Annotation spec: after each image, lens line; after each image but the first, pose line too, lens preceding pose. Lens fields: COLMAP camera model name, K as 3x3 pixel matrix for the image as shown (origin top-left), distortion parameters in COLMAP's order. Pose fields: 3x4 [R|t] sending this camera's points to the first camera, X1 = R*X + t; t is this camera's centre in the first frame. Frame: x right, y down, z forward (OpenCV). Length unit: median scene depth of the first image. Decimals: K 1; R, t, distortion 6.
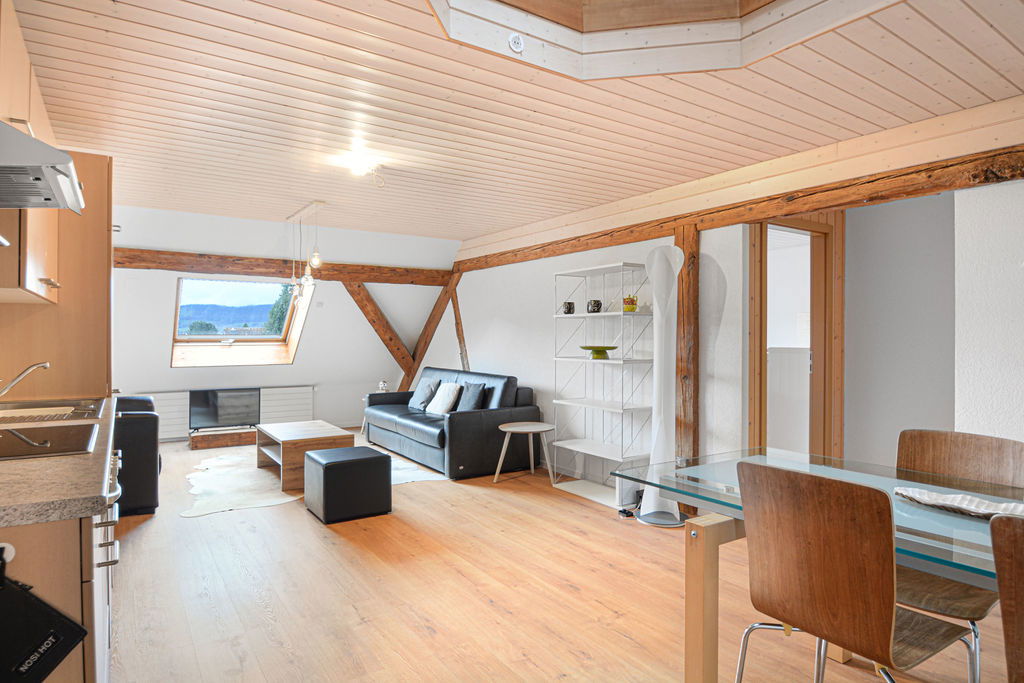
lens RADIAL K [[585.2, 0, 493.9], [0, 585.2, 344.8], [0, 0, 1]] dist [-0.014400, -0.004022]
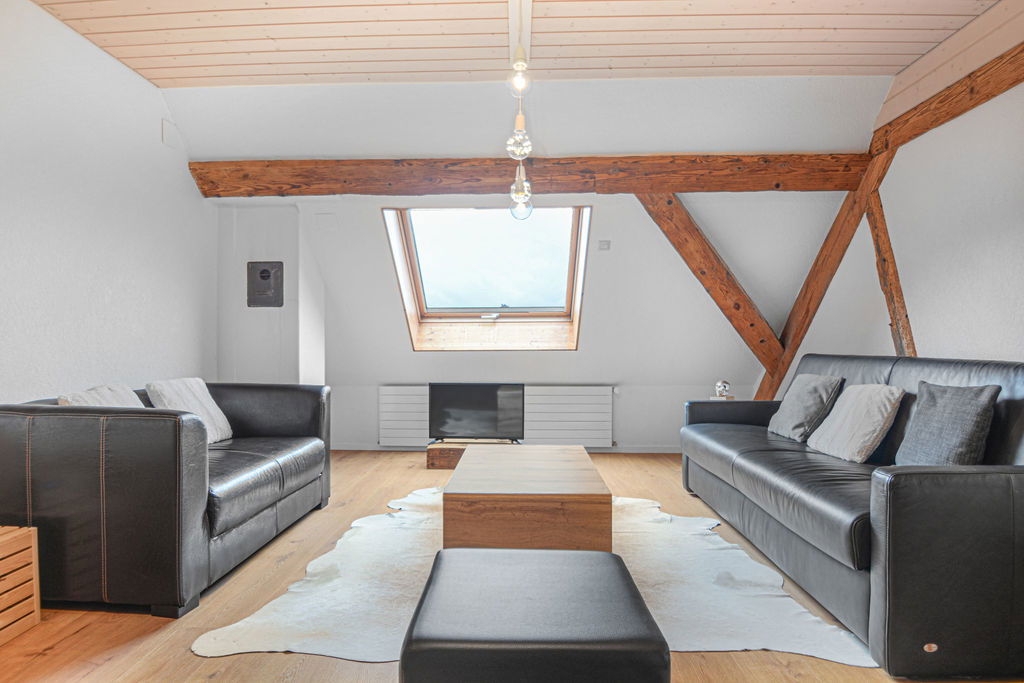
lens RADIAL K [[567.5, 0, 497.9], [0, 567.5, 352.5], [0, 0, 1]] dist [-0.013091, -0.008991]
pose [[0.816731, 0.003547, -0.577007, -0.060280], [-0.005120, 0.999986, -0.001100, 0.043506], [0.576996, 0.003853, 0.816738, 0.508817]]
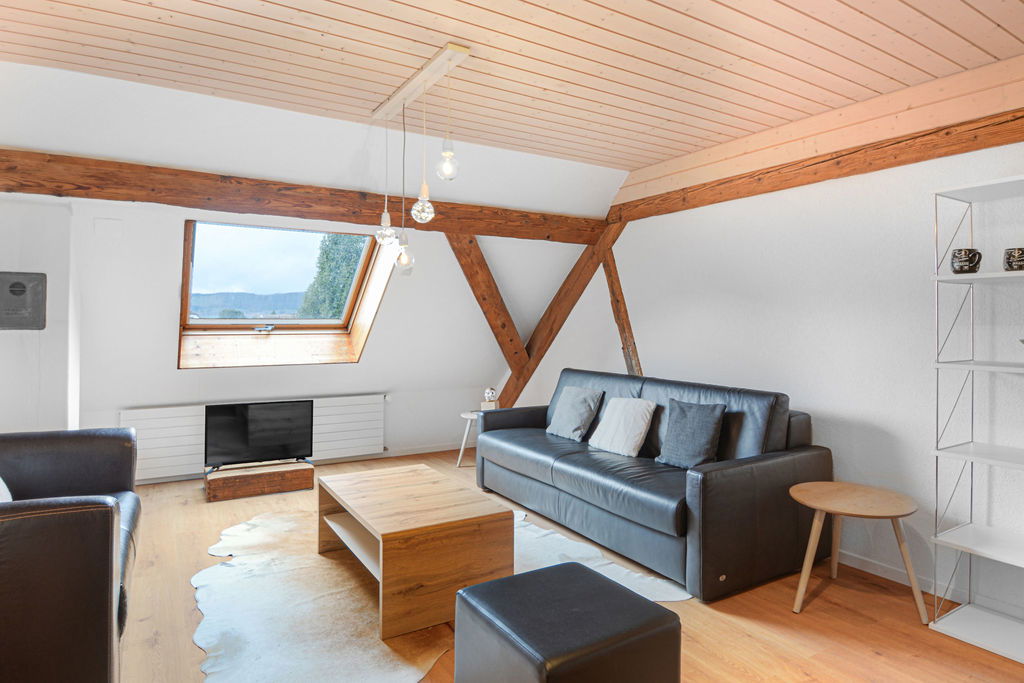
lens RADIAL K [[585.2, 0, 491.0], [0, 585.2, 319.2], [0, 0, 1]] dist [-0.014400, -0.004022]
pose [[0.999019, 0.000413, -0.044279, -0.191754], [-0.001408, 0.999747, -0.022436, -0.002402], [0.044258, 0.022476, 0.998767, 0.394408]]
